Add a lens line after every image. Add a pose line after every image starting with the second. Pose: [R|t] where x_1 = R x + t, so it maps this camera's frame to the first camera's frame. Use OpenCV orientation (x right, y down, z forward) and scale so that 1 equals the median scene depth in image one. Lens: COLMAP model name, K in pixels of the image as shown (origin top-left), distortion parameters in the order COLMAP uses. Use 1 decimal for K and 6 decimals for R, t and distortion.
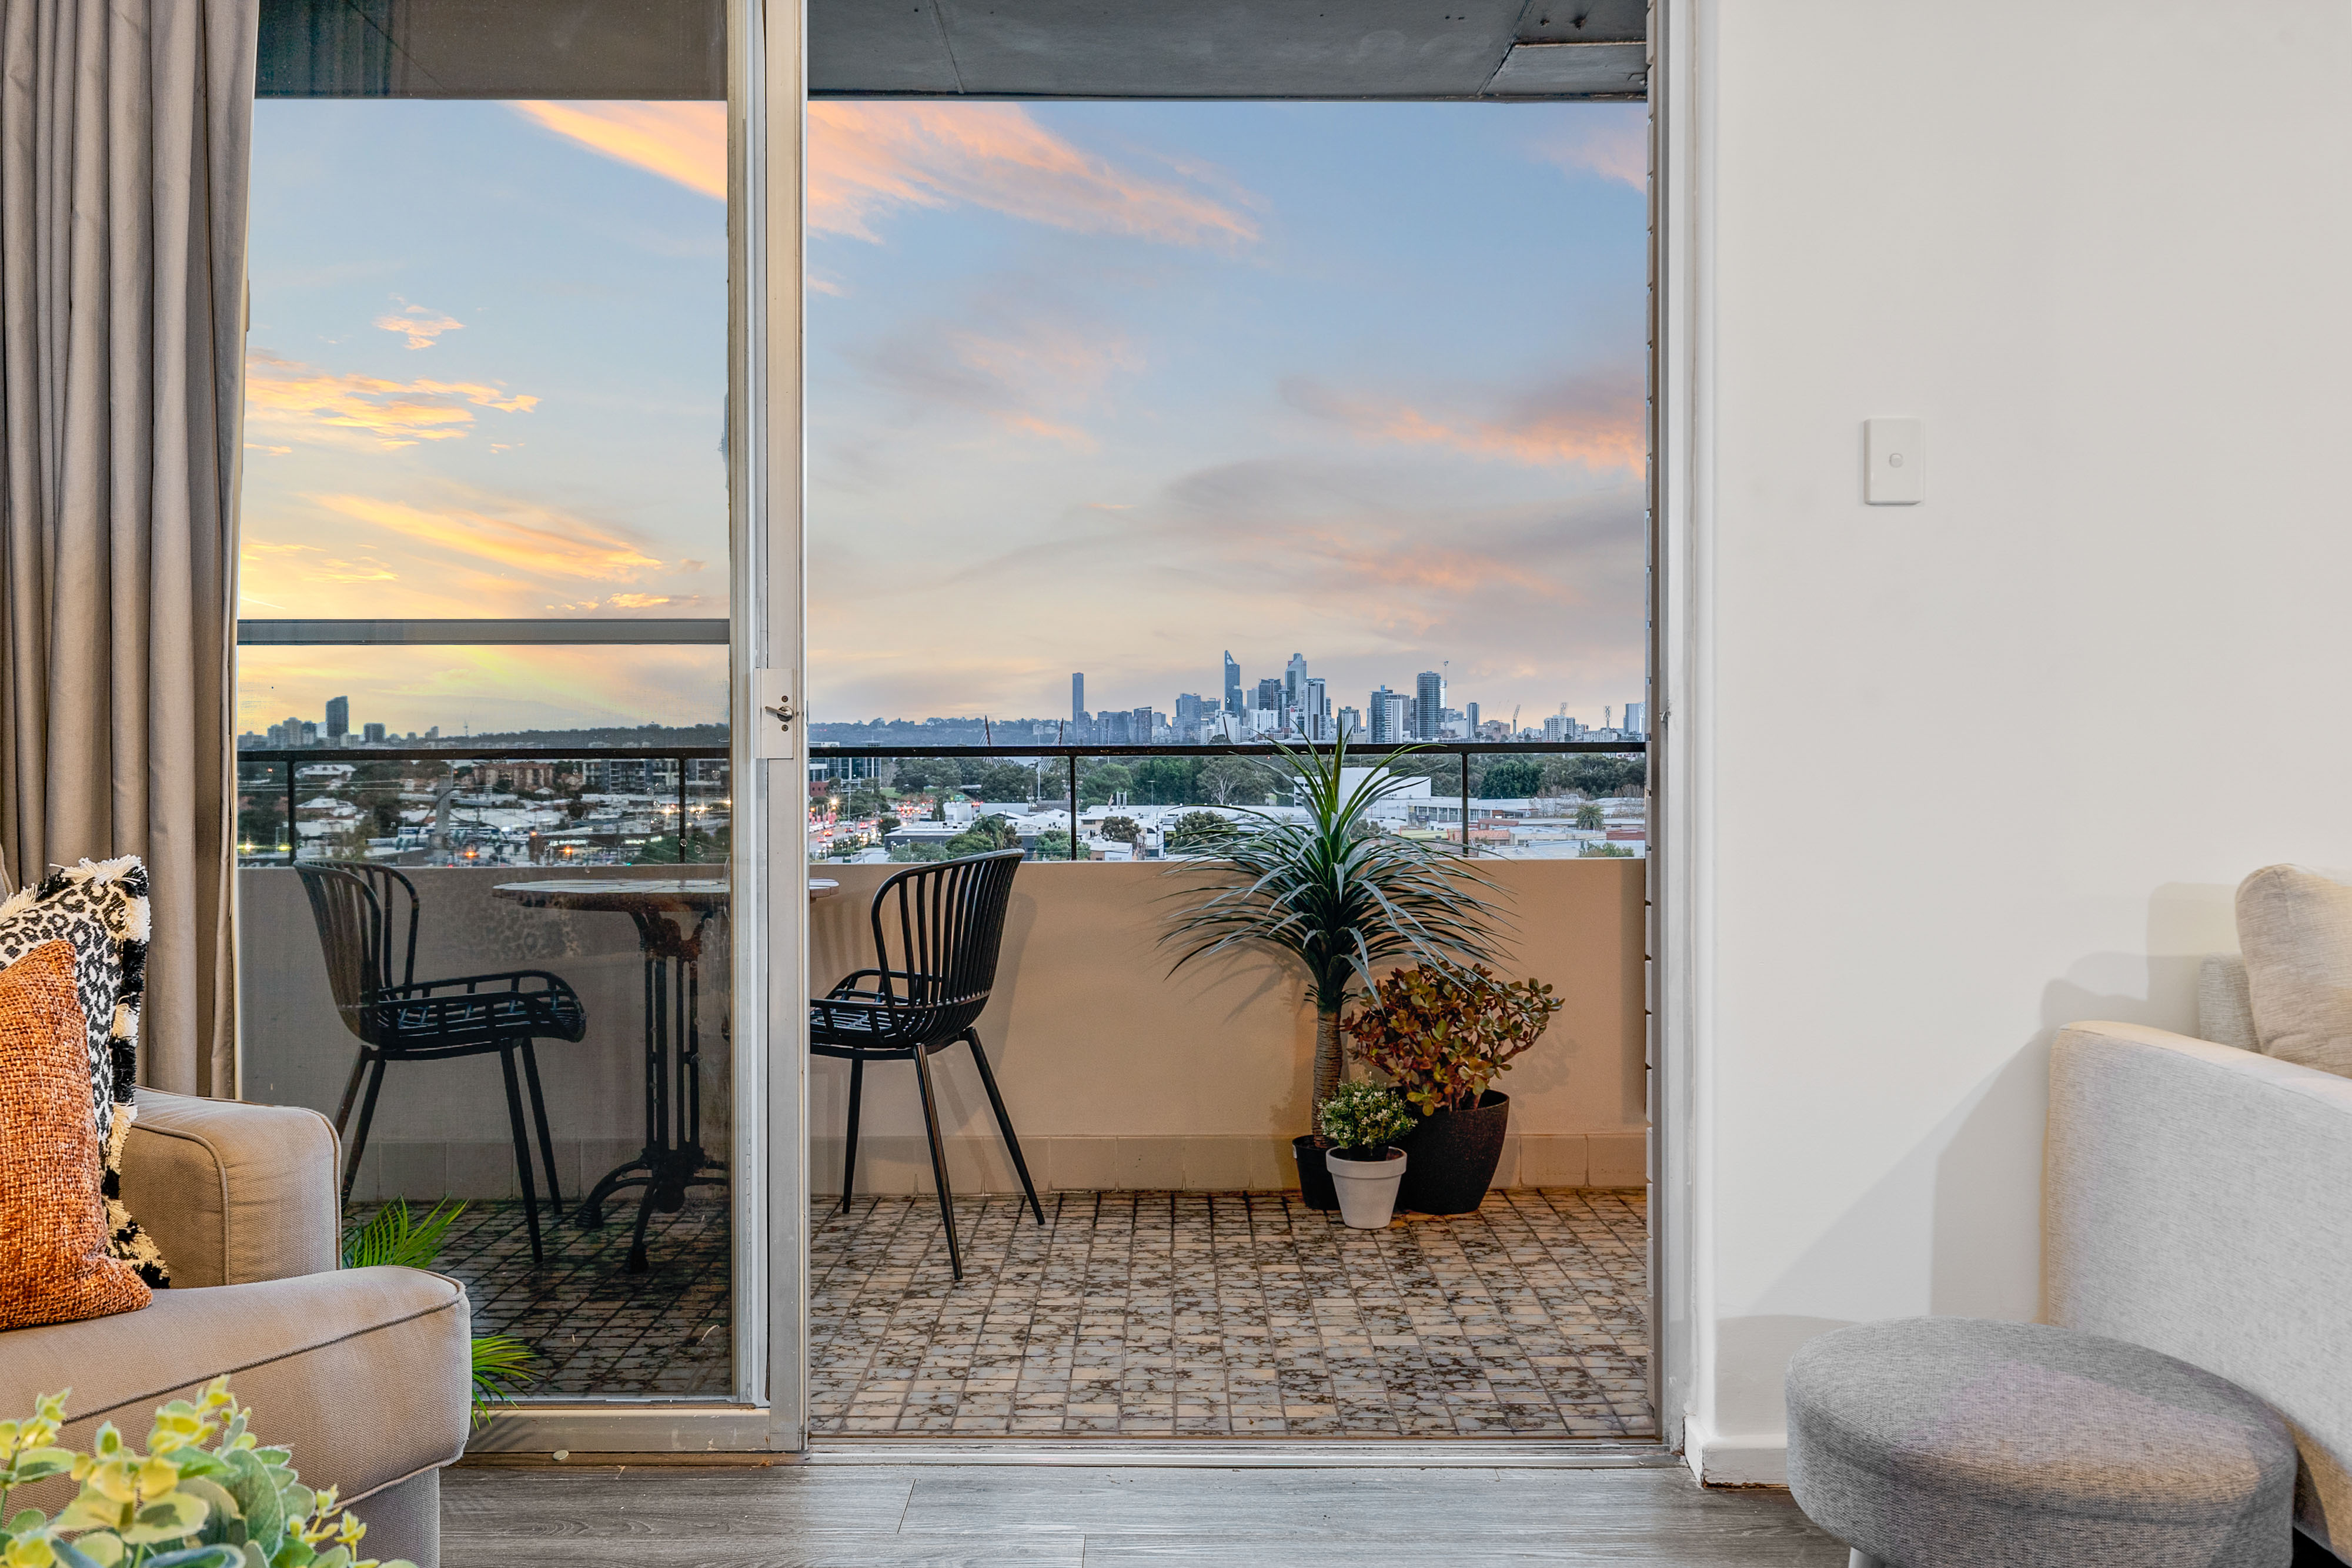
lens RADIAL K [[1815.0, 0, 1183.1], [0, 1815.0, 768.7], [0, 0, 1]] dist [-0.001750, -0.000105]
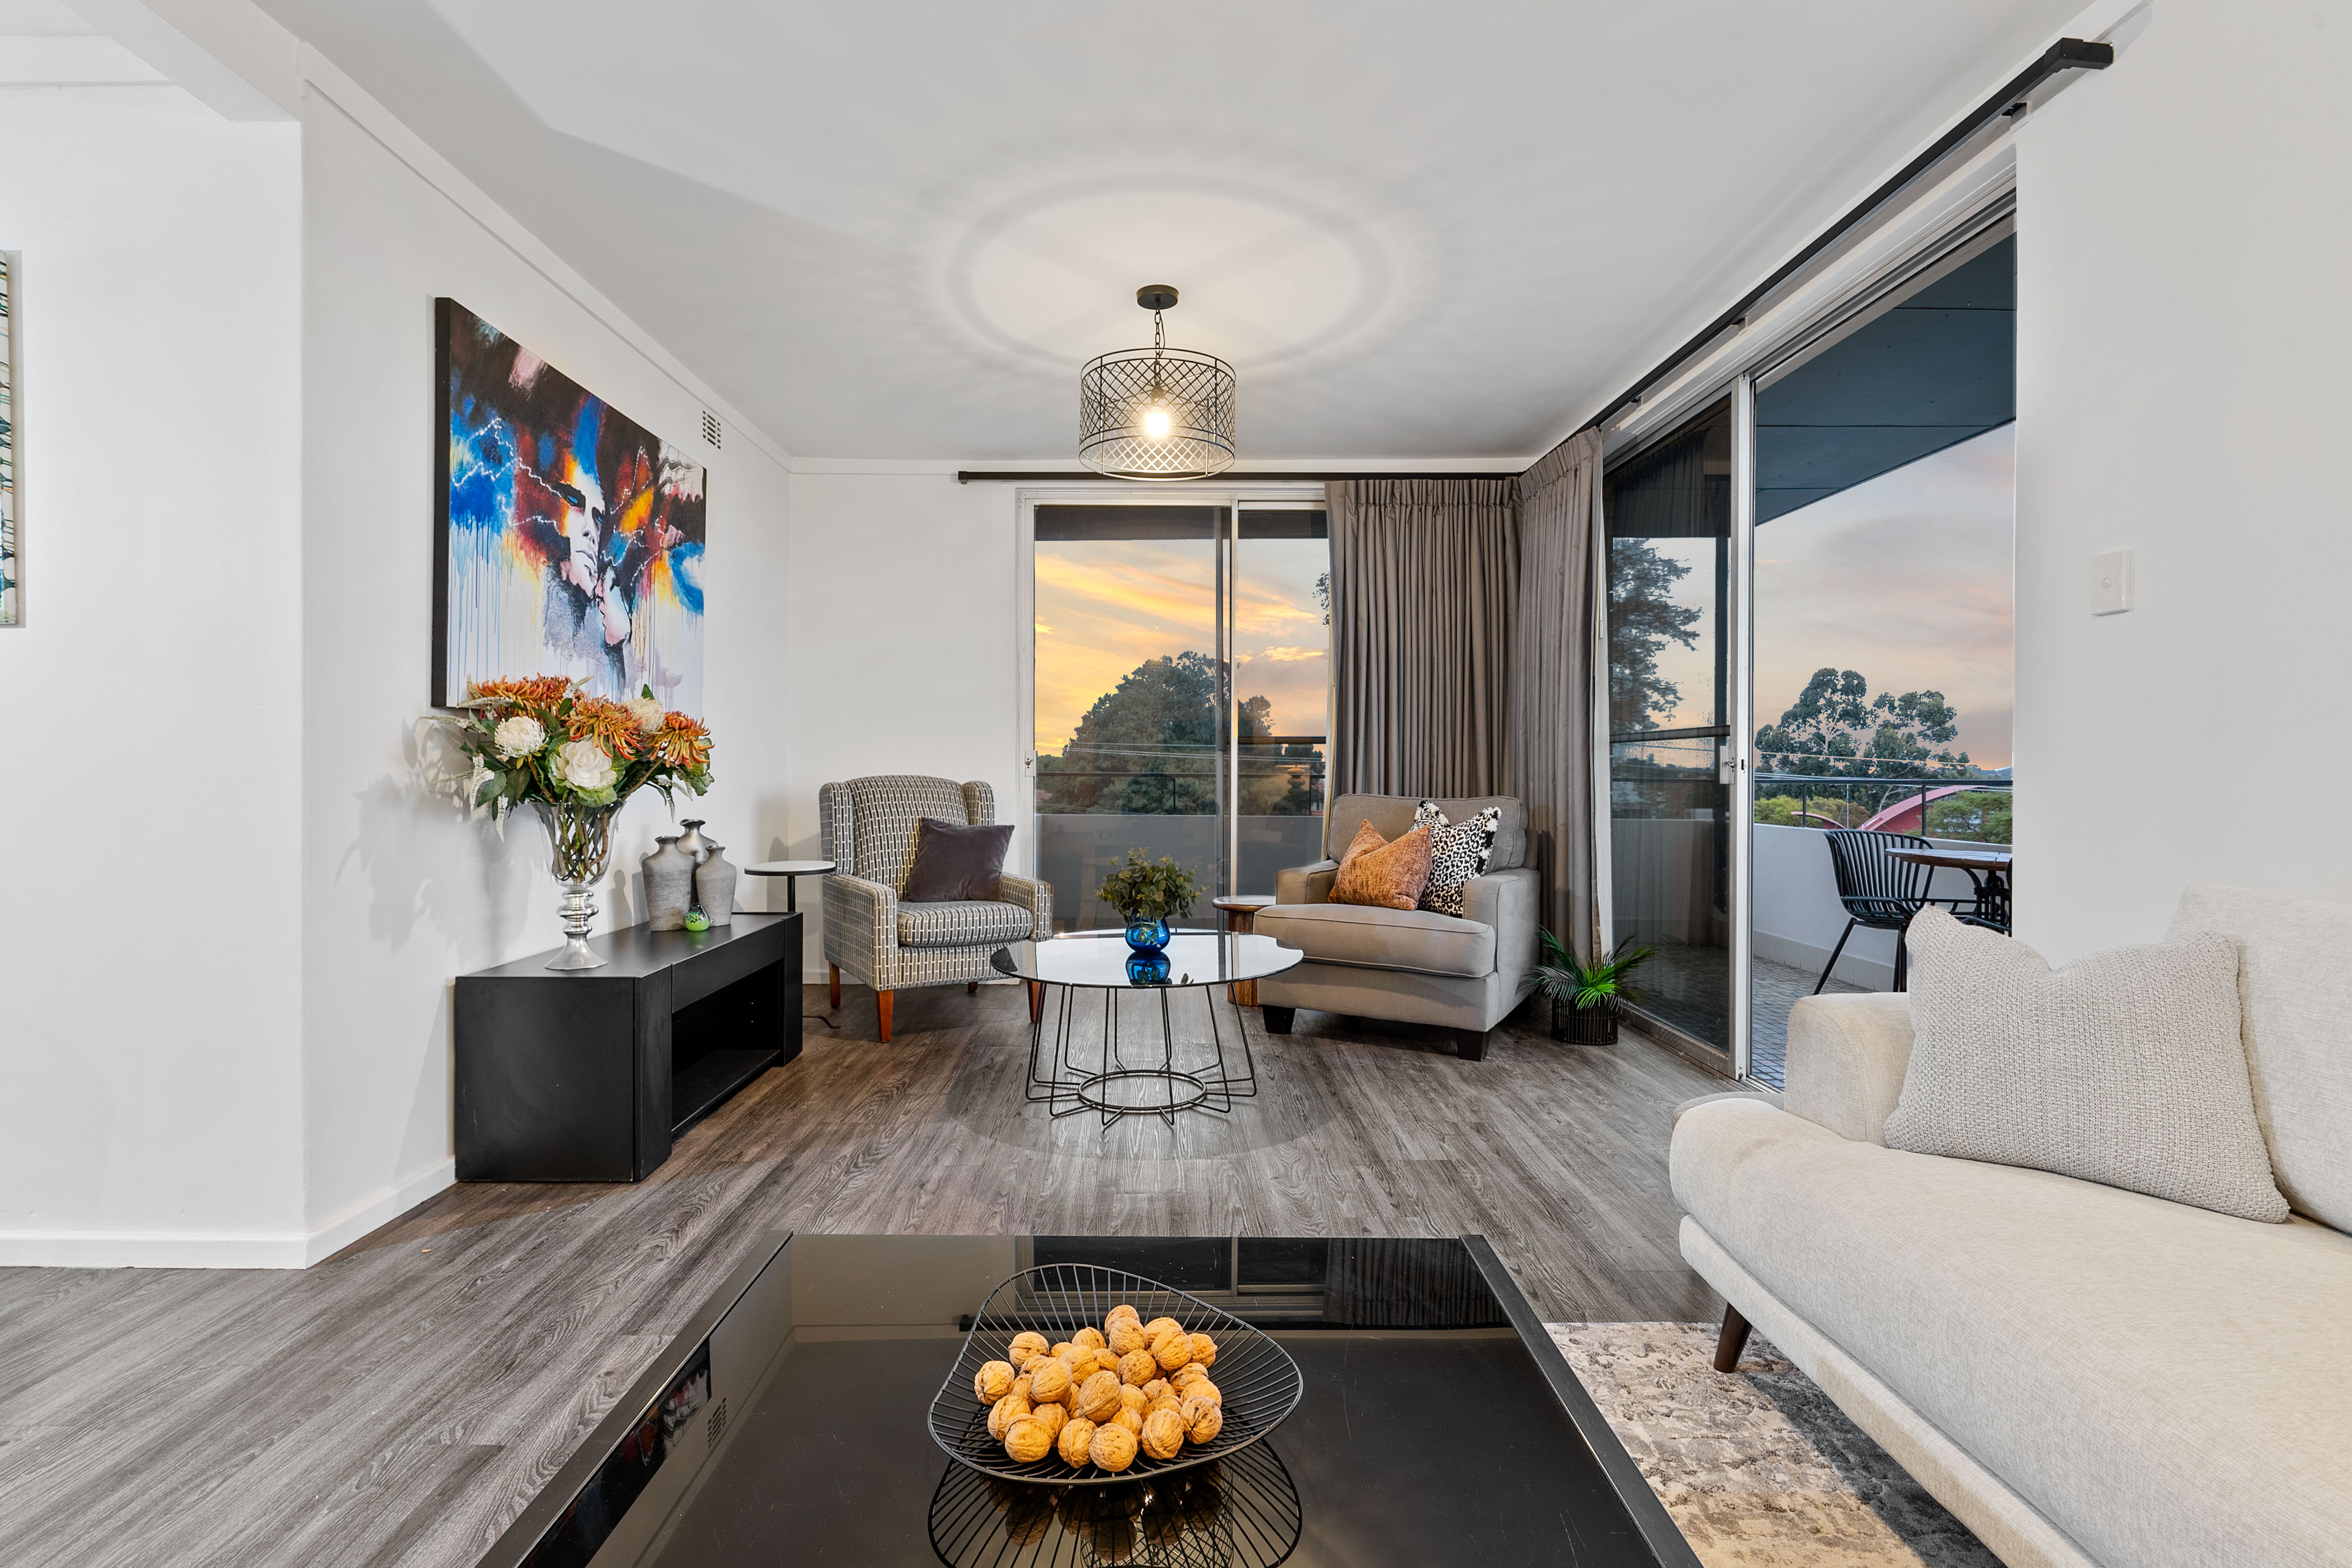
lens RADIAL K [[1097.8, 0, 1169.9], [0, 1097.8, 778.9], [0, 0, 1]] dist [-0.002849, 0.001305]
pose [[0.003714, 0.006337, -0.999973, 1.280264], [-0.014837, 0.999870, 0.006281, -0.011015], [0.999883, 0.014814, 0.003808, 0.278762]]
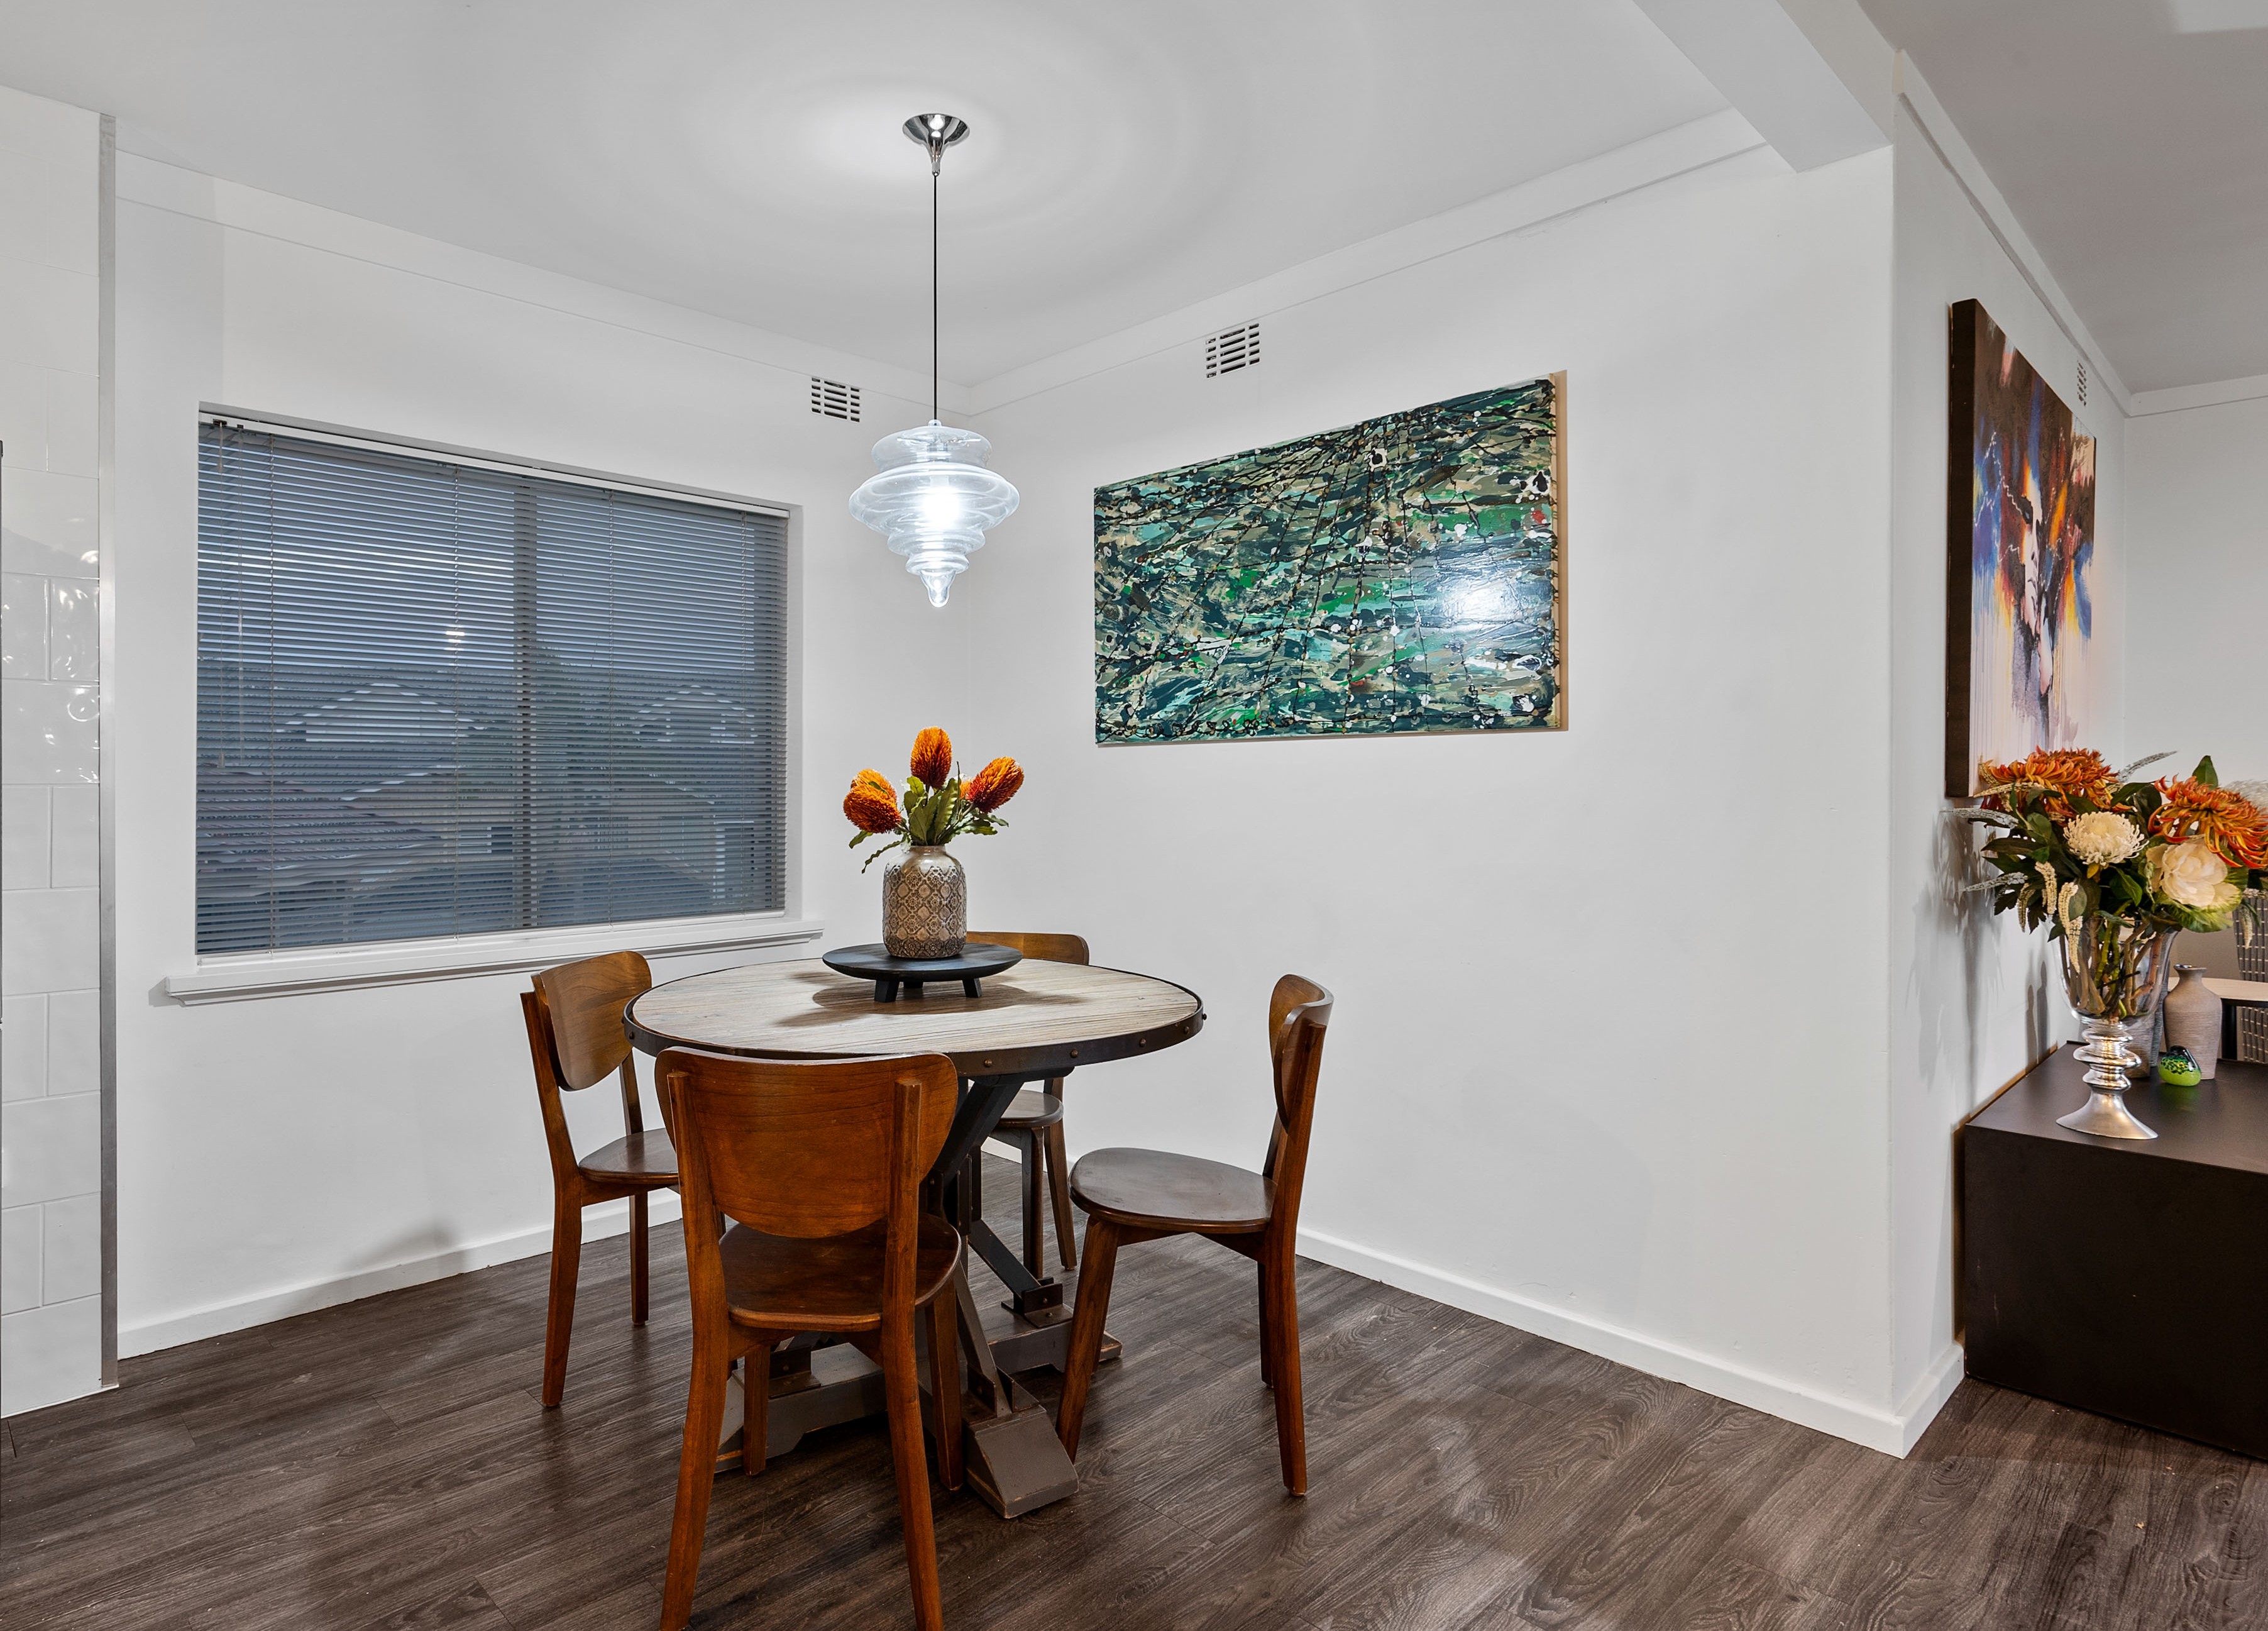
lens RADIAL K [[1340.0, 0, 1132.3], [0, 1340.0, 806.4], [0, 0, 1]] dist [0.000837, 0.001683]
pose [[-0.742647, -0.003326, -0.669675, 1.435593], [-0.014424, 0.999835, 0.011030, -0.062053], [0.669528, 0.017851, -0.742572, -0.099521]]
